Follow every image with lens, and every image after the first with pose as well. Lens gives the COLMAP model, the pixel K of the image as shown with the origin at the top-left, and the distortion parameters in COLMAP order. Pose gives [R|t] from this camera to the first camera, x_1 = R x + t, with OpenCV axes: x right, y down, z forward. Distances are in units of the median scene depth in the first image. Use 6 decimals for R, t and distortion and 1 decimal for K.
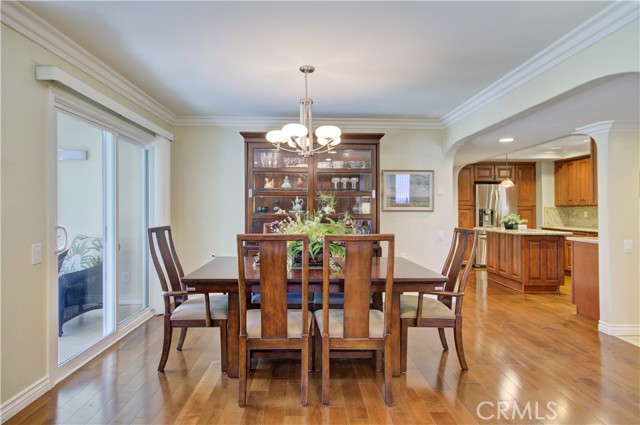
lens RADIAL K [[354.3, 0, 312.7], [0, 354.3, 202.9], [0, 0, 1]] dist [-0.005854, -0.000986]
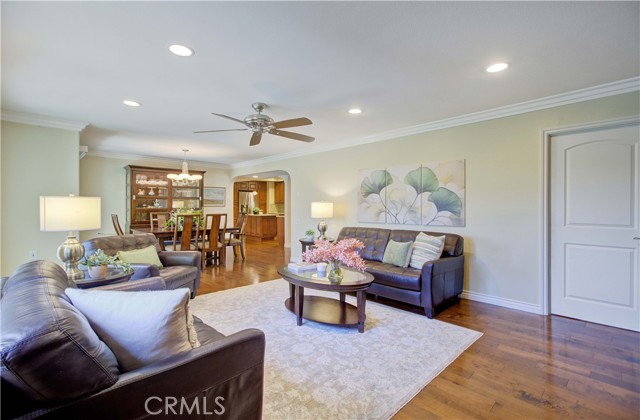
lens RADIAL K [[293.1, 0, 321.4], [0, 293.1, 207.3], [0, 0, 1]] dist [-0.002442, 0.001500]
pose [[0.739272, -0.011218, 0.673314, -0.406809], [-0.009009, 0.999607, 0.026546, -0.021339], [-0.673347, -0.025690, 0.738880, -0.687743]]
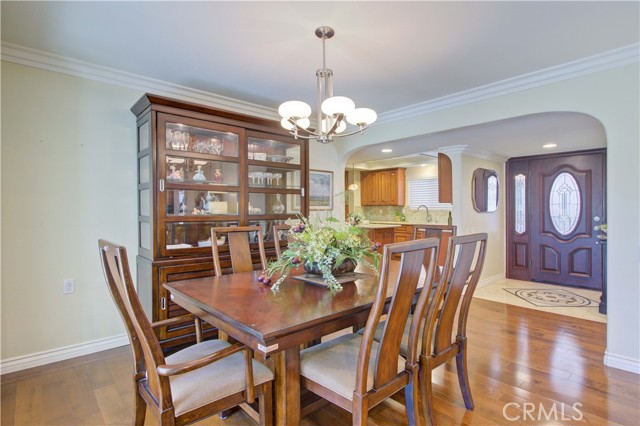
lens RADIAL K [[321.5, 0, 322.7], [0, 321.5, 214.7], [0, 0, 1]] dist [-0.001381, -0.000357]
pose [[0.757024, -0.014777, 0.653220, -0.290801], [-0.010690, 0.999330, 0.034995, 0.004143], [-0.653300, -0.033475, 0.756359, 0.256275]]
